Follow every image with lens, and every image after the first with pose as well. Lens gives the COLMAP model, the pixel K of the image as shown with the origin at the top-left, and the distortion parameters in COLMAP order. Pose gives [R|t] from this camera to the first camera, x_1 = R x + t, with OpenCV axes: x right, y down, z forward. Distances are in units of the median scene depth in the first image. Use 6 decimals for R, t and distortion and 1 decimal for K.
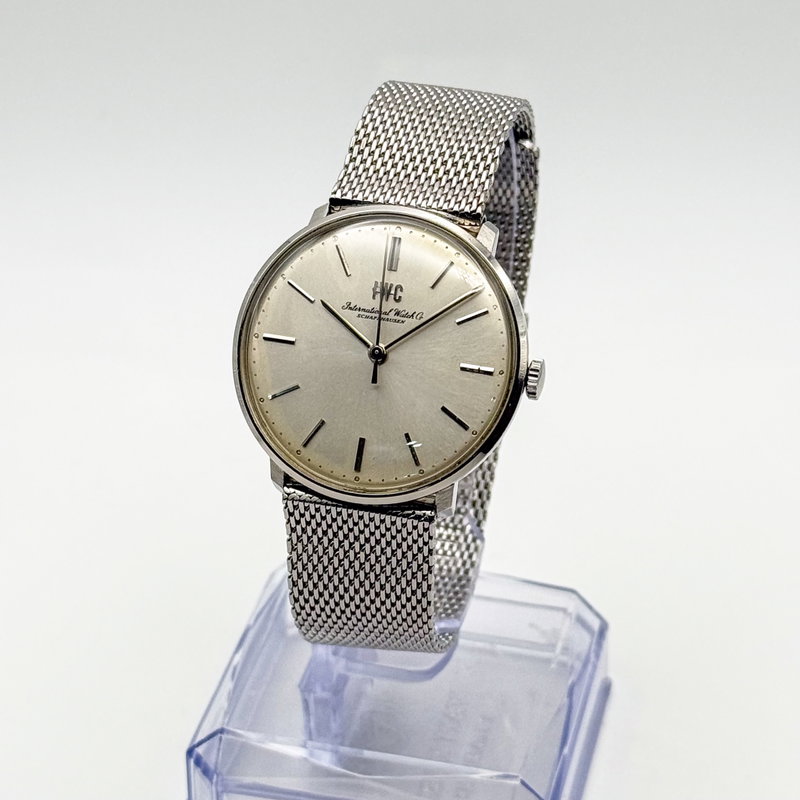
lens RADIAL K [[2738.5, 0, 401.1], [0, 2738.5, 400.3], [0, 0, 1]] dist [0.096829, 0.000000]
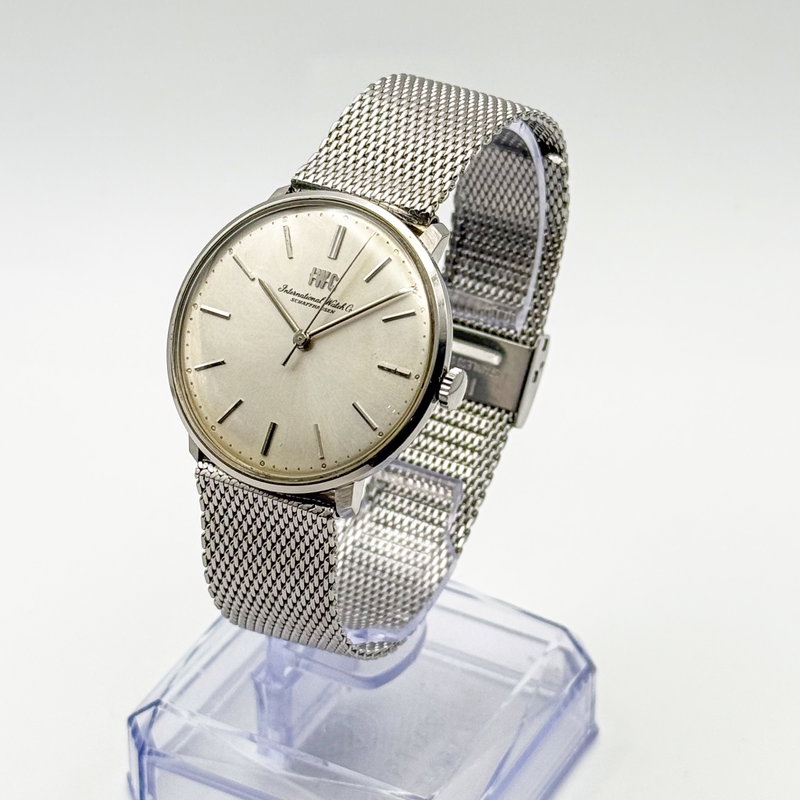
lens RADIAL K [[2738.5, 0, 397.4], [0, 2738.5, 393.4], [0, 0, 1]] dist [0.096829, 0.000000]
pose [[0.966245, 0.145051, -0.212911, 0.232710], [-0.149188, 0.988803, -0.003405, 0.000079], [0.210034, 0.035054, 0.977066, 0.049426]]
